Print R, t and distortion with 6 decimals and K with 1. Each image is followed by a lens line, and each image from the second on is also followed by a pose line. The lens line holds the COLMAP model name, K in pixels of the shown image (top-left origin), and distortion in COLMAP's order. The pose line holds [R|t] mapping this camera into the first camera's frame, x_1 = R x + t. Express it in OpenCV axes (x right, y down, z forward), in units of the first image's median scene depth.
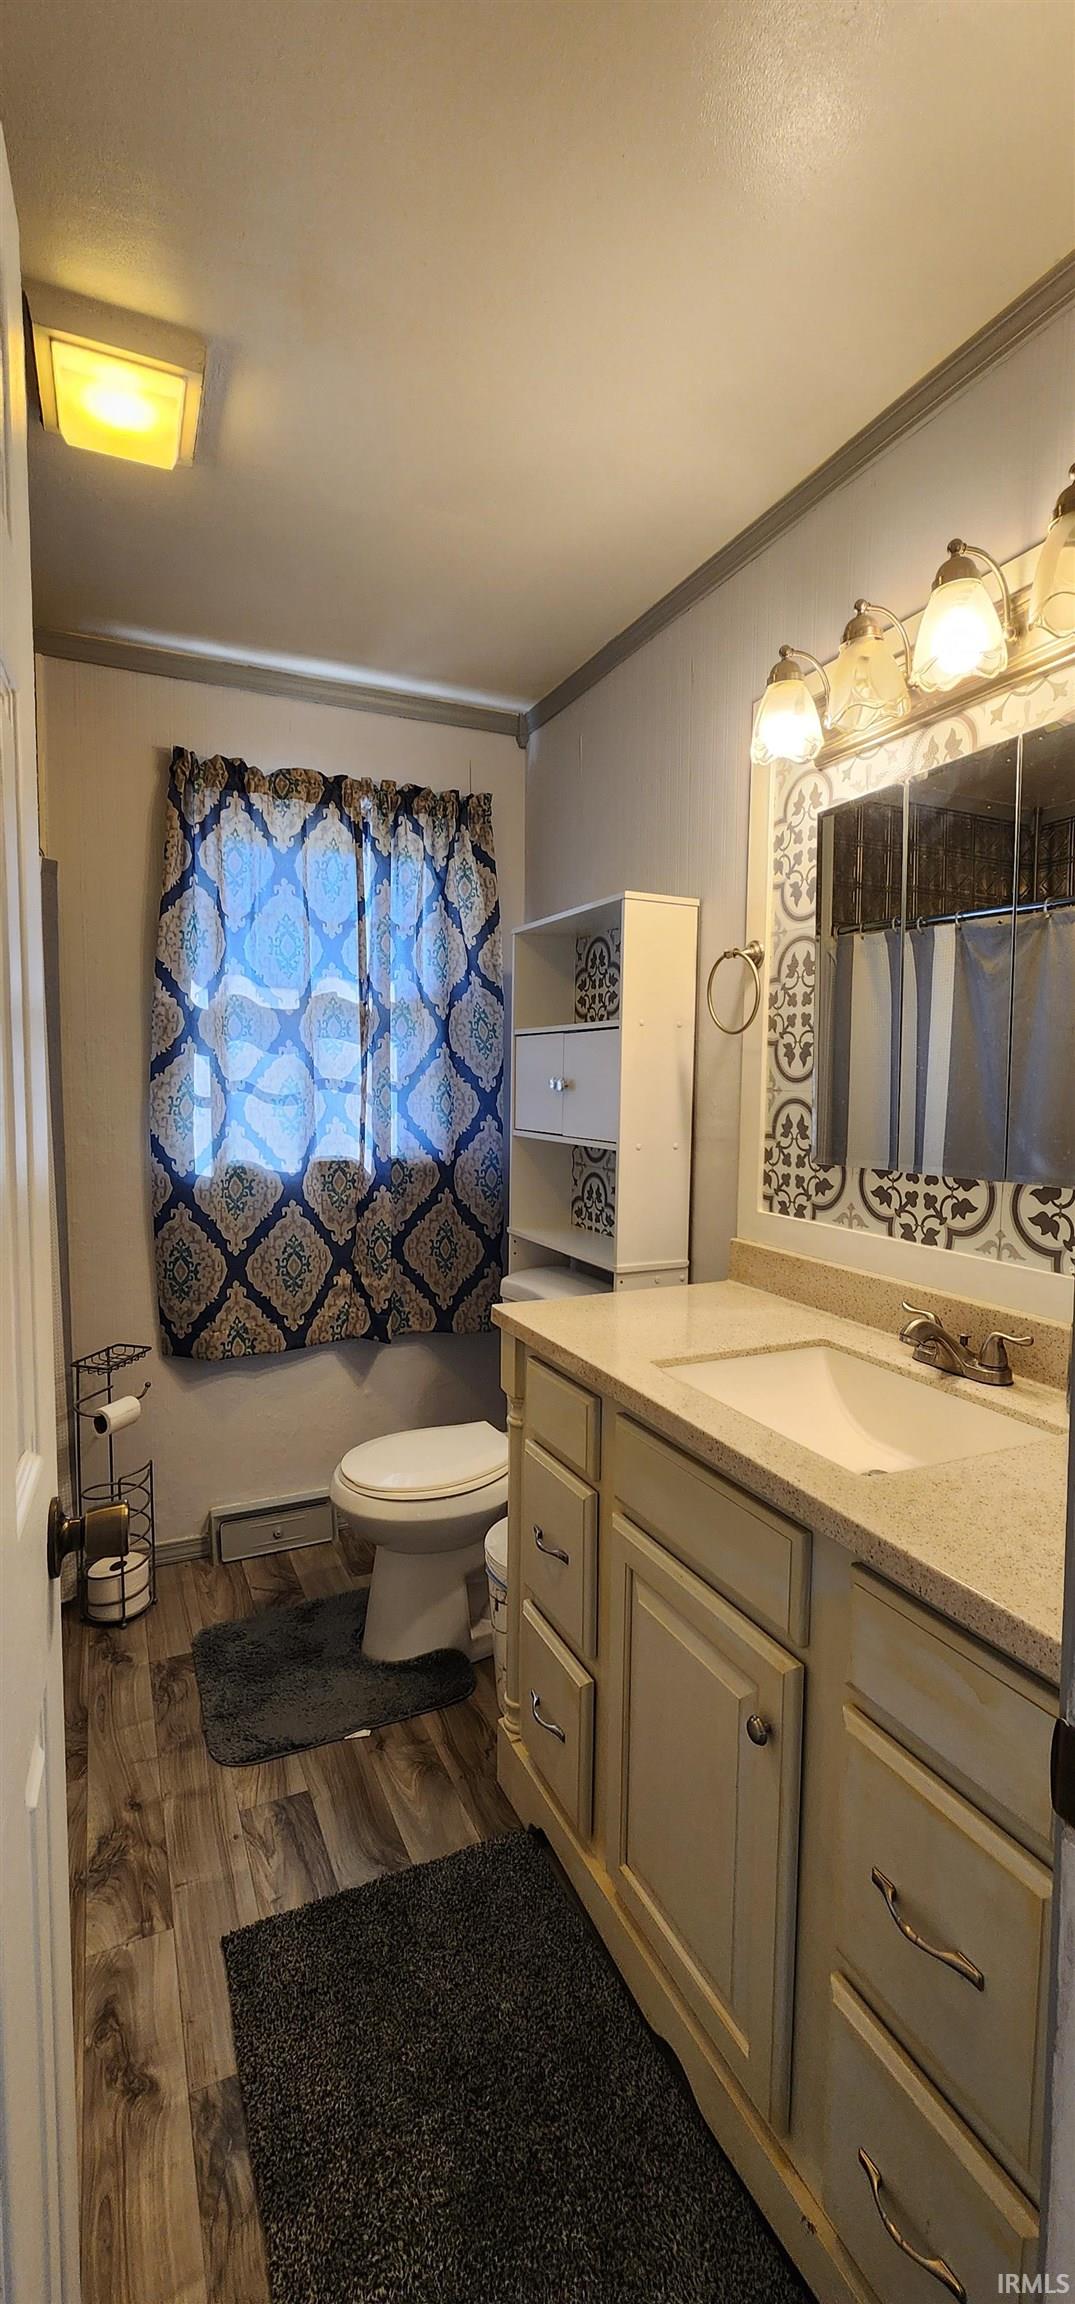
lens RADIAL K [[948.2, 0, 537.5], [0, 948.2, 1146.8], [0, 0, 1]] dist [-0.004220, -0.000172]
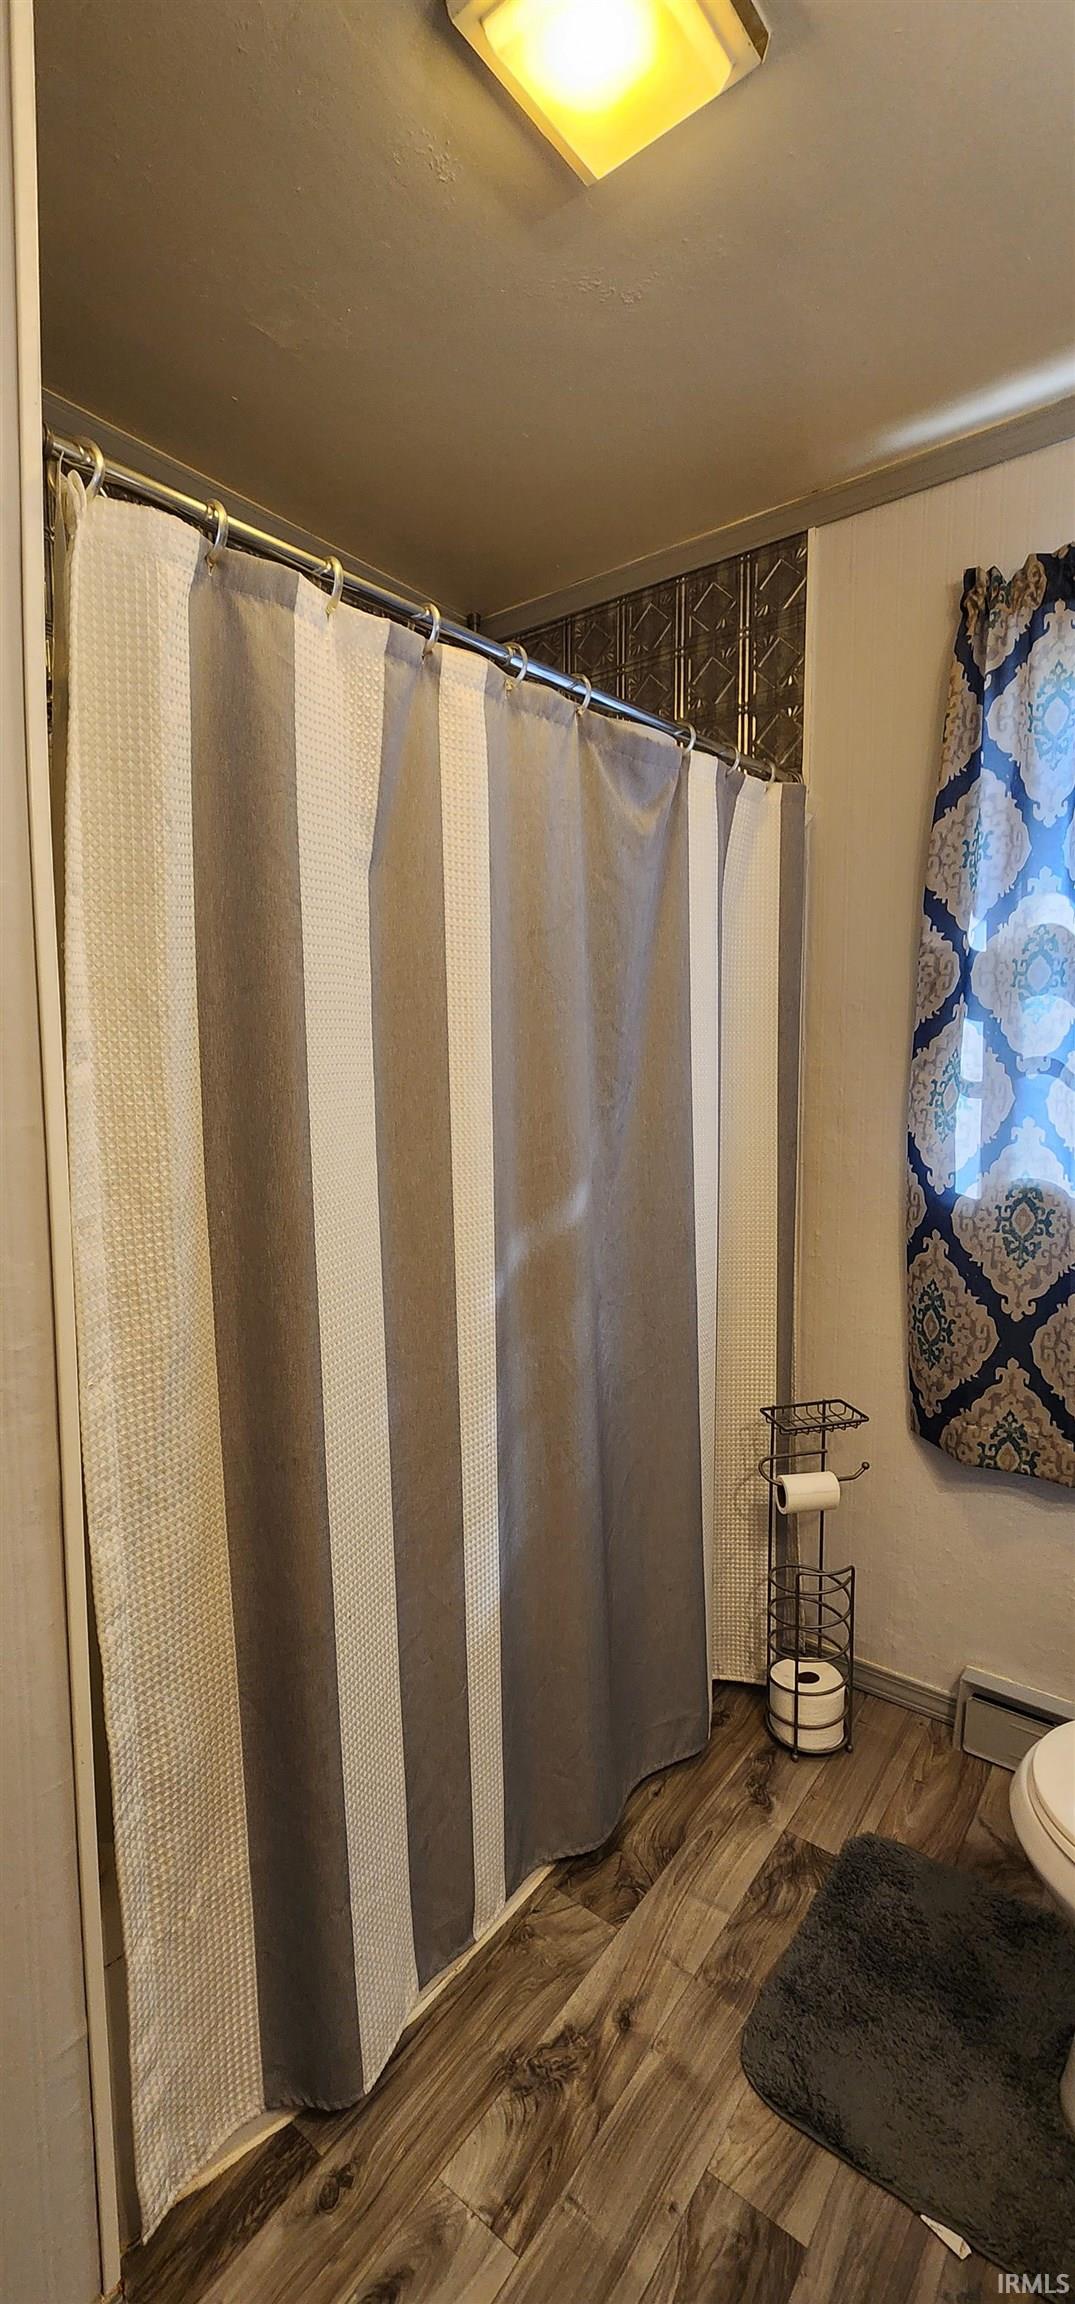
lens RADIAL K [[948.2, 0, 534.3], [0, 948.2, 1150.3], [0, 0, 1]] dist [-0.004220, -0.000172]
pose [[0.454428, 0.075829, -0.887550, 0.113003], [-0.050724, 0.996956, 0.059206, -0.027944], [0.889338, 0.018116, 0.456891, 0.408524]]
